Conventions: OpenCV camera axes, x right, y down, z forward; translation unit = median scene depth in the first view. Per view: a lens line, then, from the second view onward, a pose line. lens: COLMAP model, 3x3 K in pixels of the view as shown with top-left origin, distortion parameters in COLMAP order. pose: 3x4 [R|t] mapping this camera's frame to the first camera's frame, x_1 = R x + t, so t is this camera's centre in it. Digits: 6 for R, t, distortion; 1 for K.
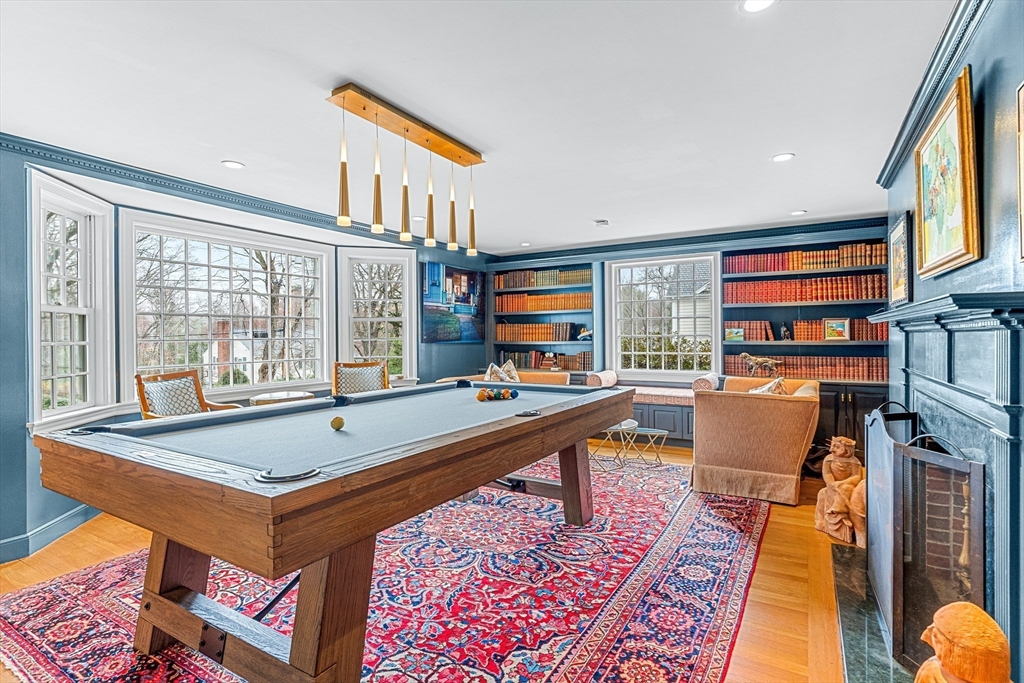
lens RADIAL K [[491.8, 0, 512.0], [0, 491.8, 341.5], [0, 0, 1]] dist [0.002861, 0.000223]
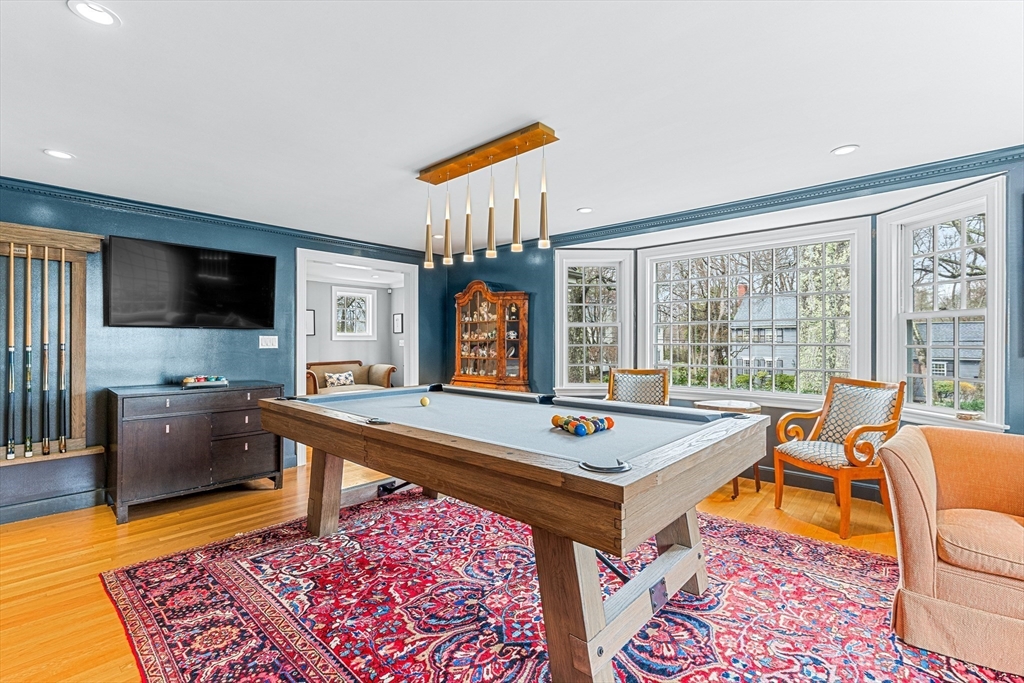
lens RADIAL K [[455.2, 0, 512.0], [0, 455.2, 341.5], [0, 0, 1]] dist [-0.001975, -0.000696]
pose [[-0.194041, 0.005605, -0.980977, 0.820129], [-0.006295, 0.999956, 0.006958, -0.021741], [0.980973, 0.007525, -0.193998, 1.317142]]
